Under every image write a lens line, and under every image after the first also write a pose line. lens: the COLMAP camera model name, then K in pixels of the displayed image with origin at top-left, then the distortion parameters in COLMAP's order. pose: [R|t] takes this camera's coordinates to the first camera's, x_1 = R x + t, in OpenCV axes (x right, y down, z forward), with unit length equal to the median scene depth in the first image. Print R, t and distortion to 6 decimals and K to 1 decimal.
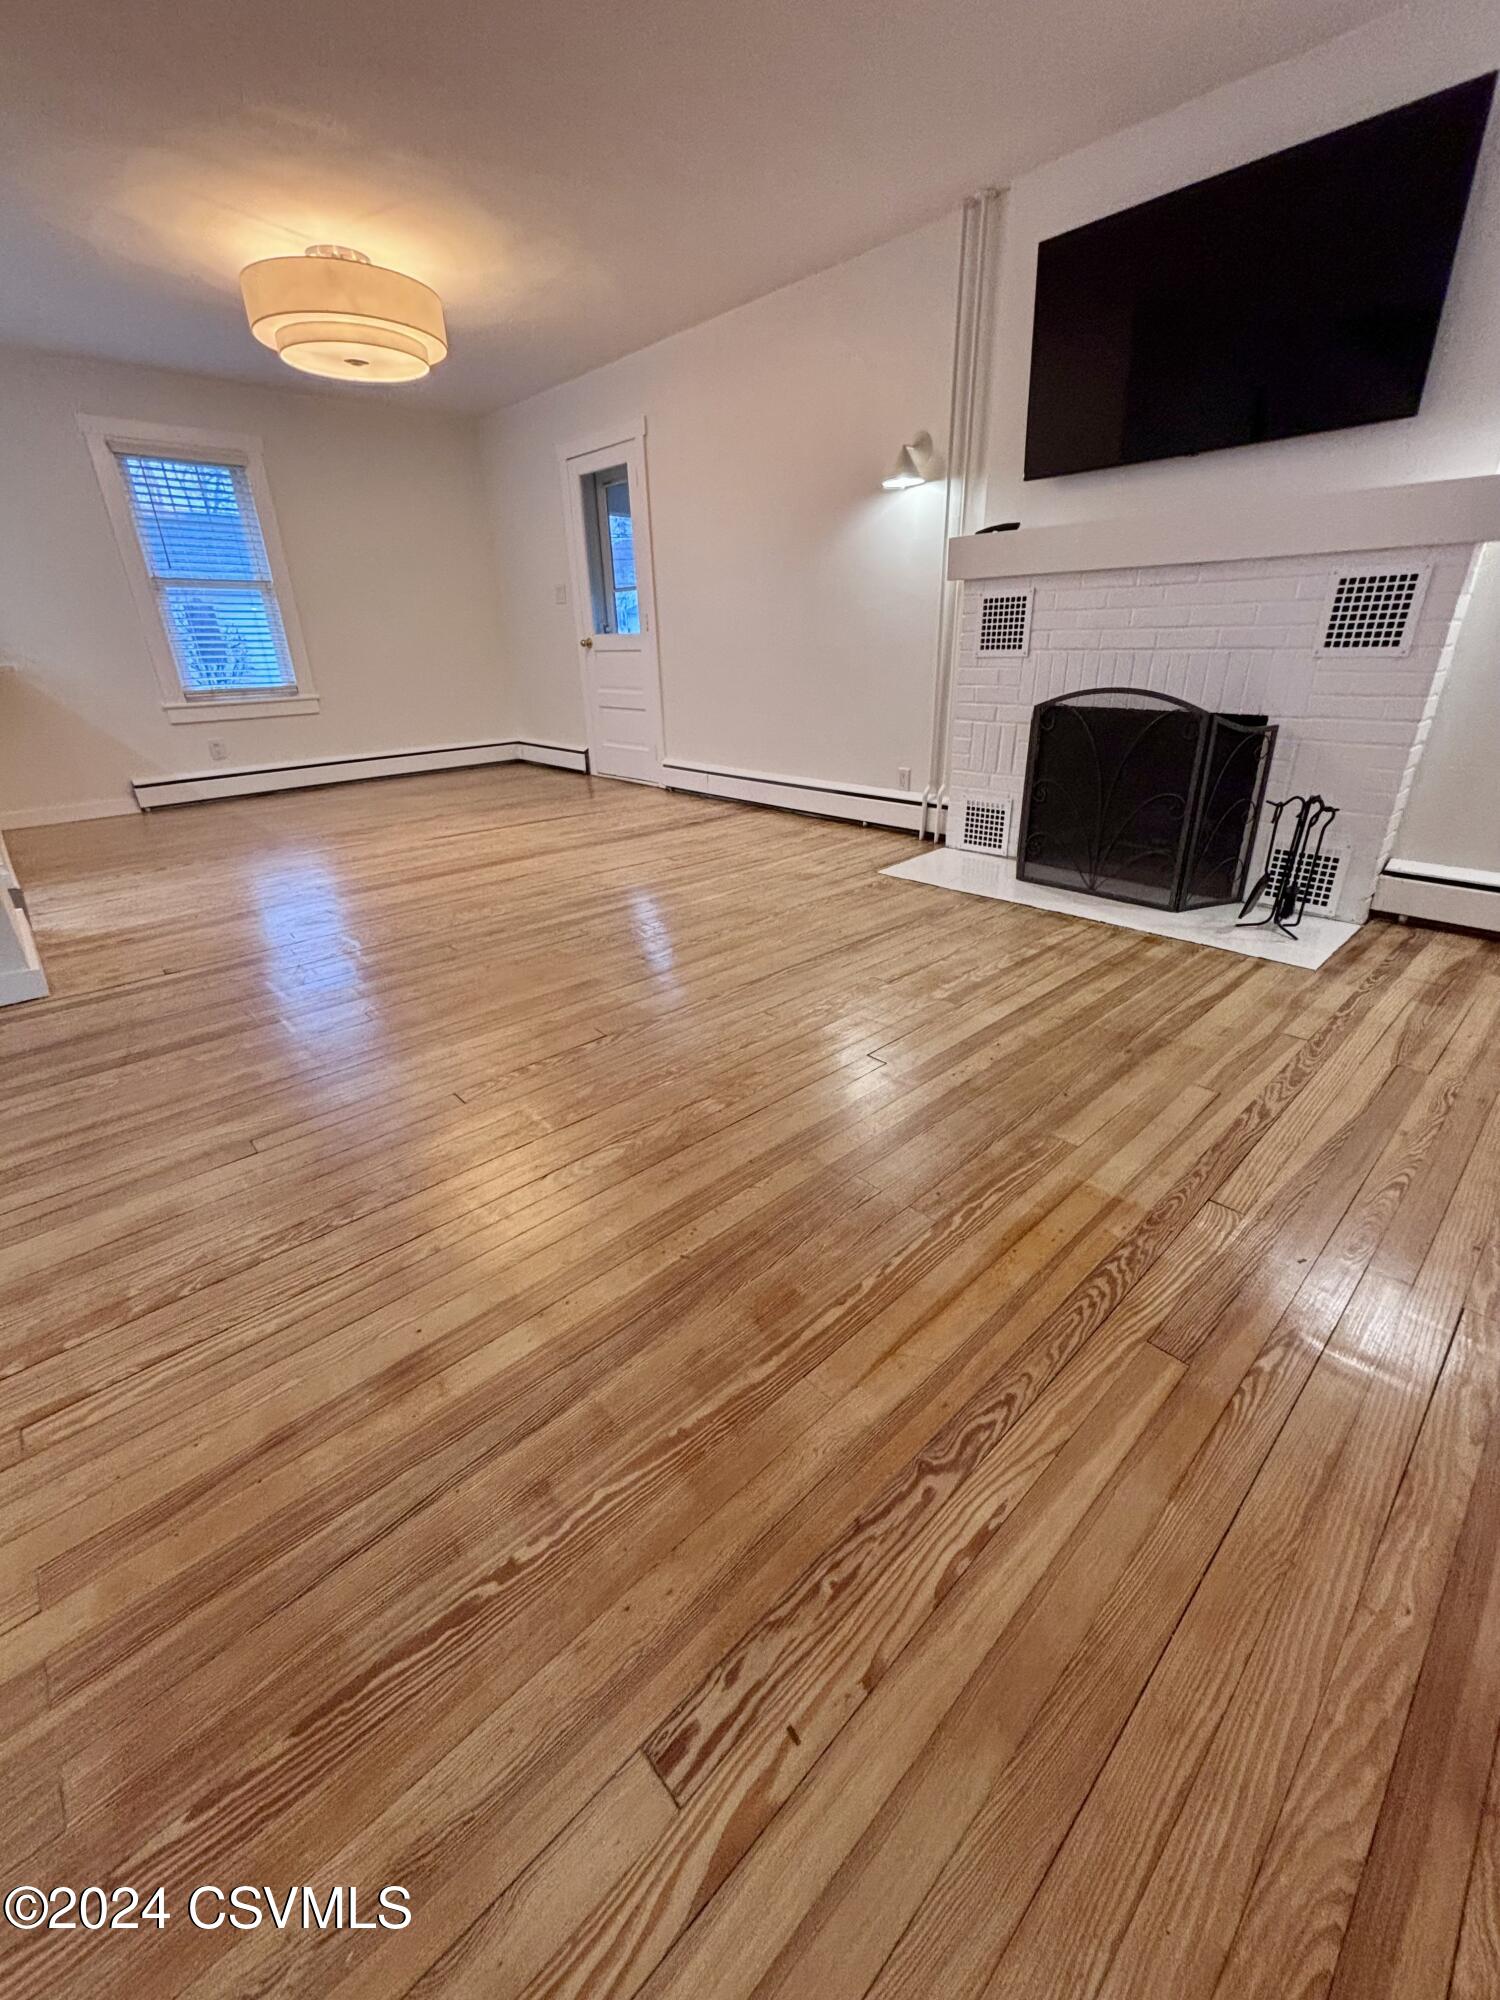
lens RADIAL K [[807.5, 0, 748.6], [0, 807.5, 994.5], [0, 0, 1]] dist [-0.009566, -0.000723]
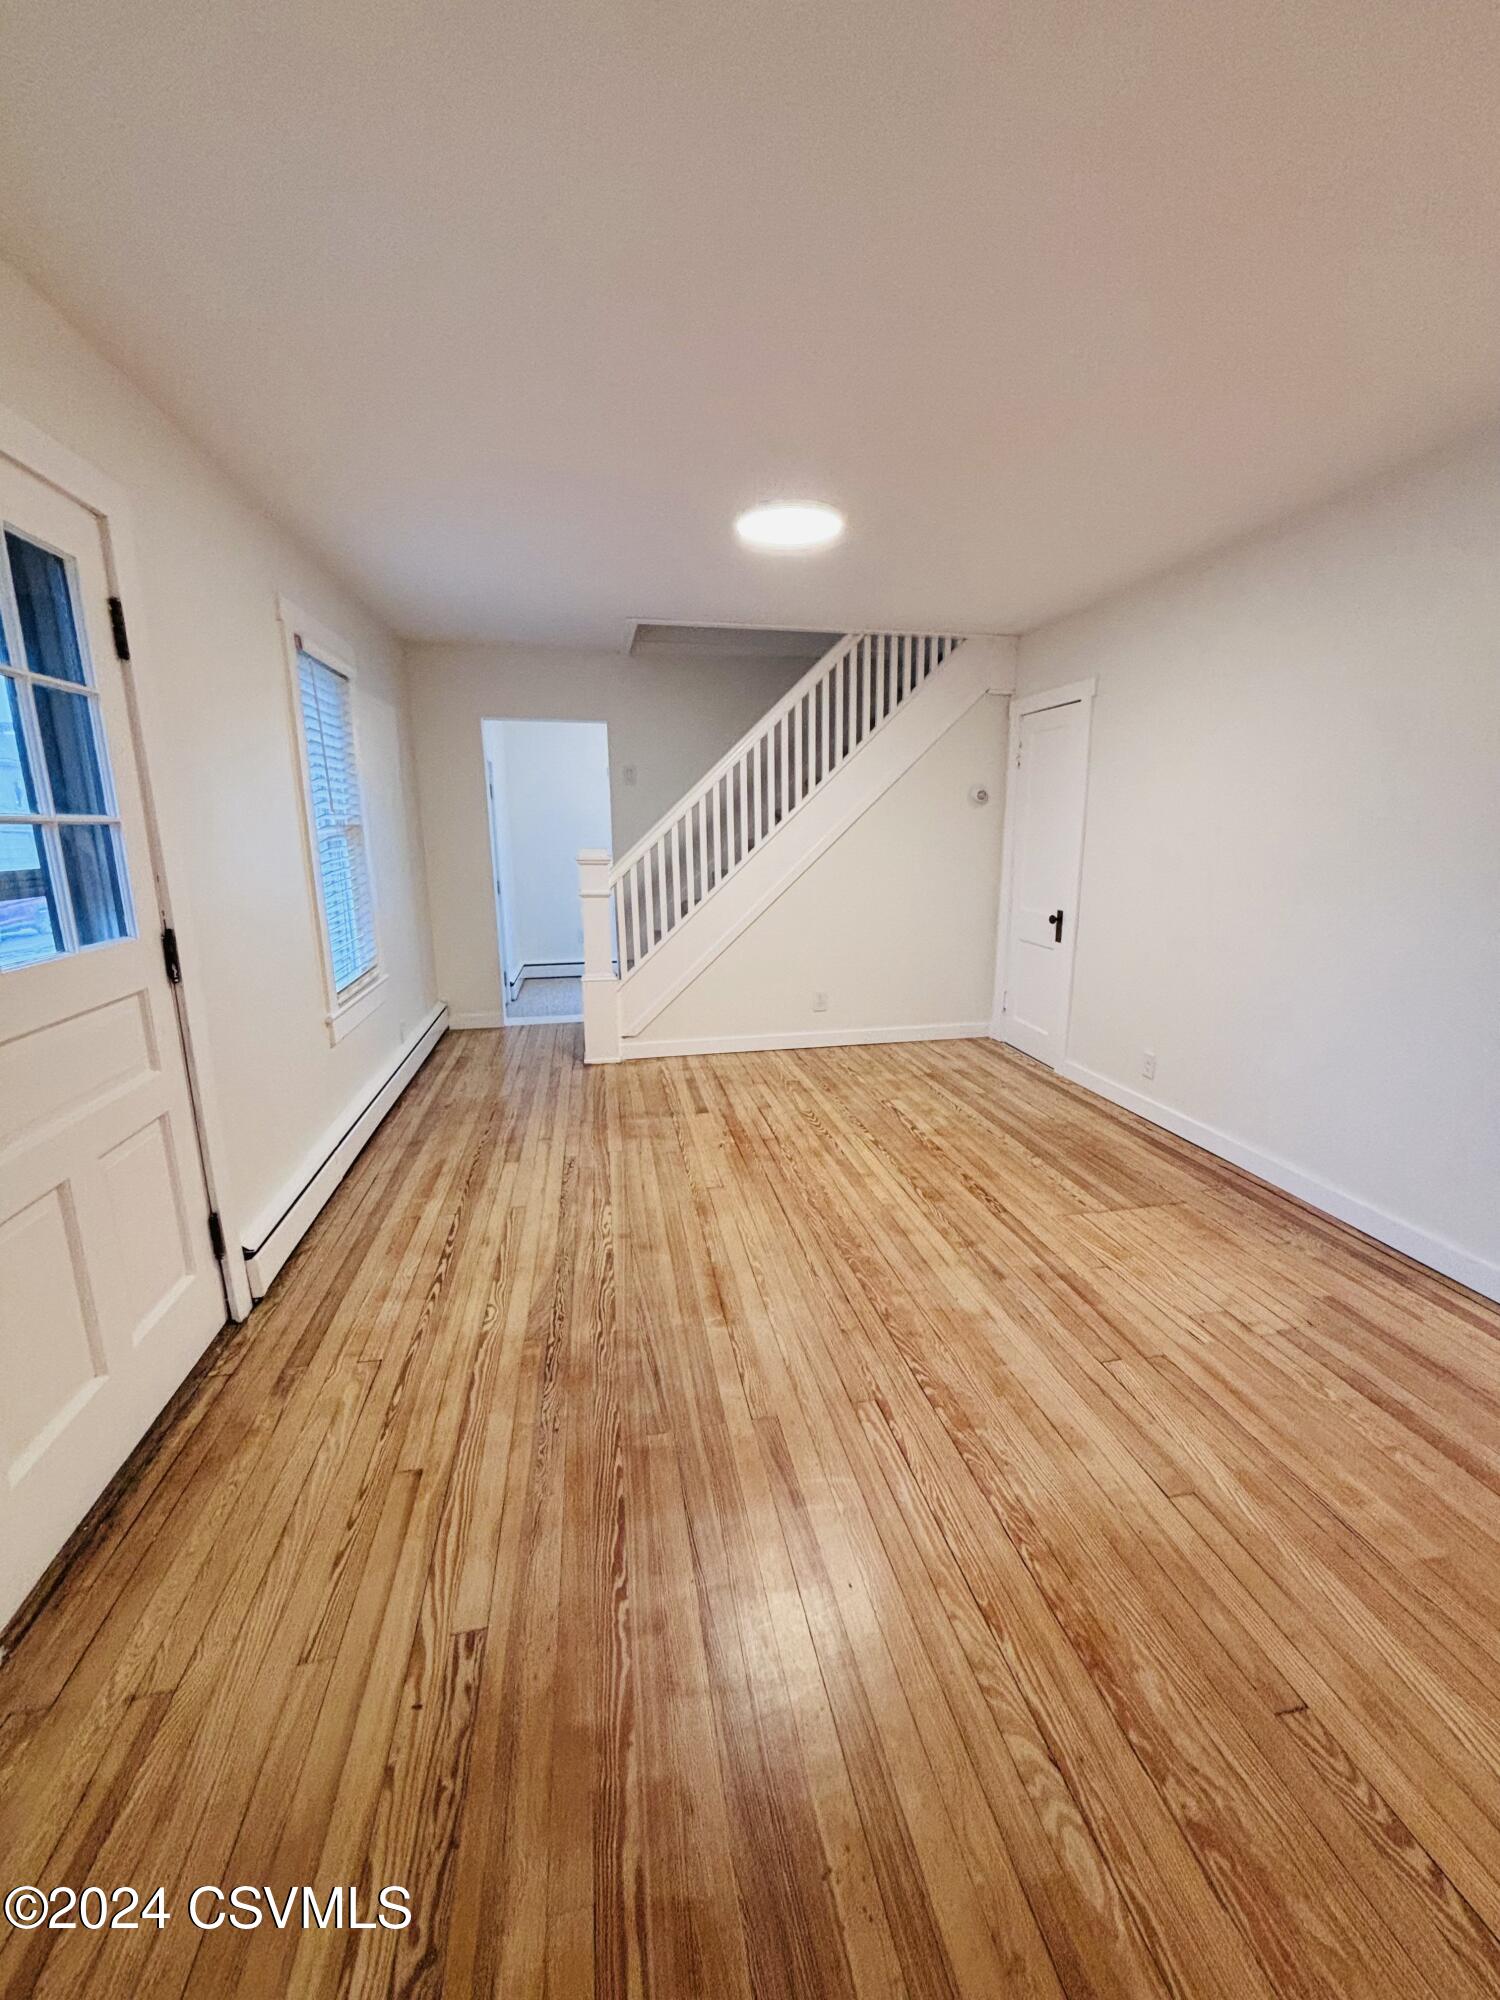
lens RADIAL K [[807.5, 0, 748.0], [0, 807.5, 998.0], [0, 0, 1]] dist [-0.009566, -0.000723]
pose [[-0.535195, 0.196595, -0.821533, 0.627093], [-0.322767, 0.851155, 0.413953, -1.007280], [0.780633, 0.486709, -0.392079, 1.216042]]
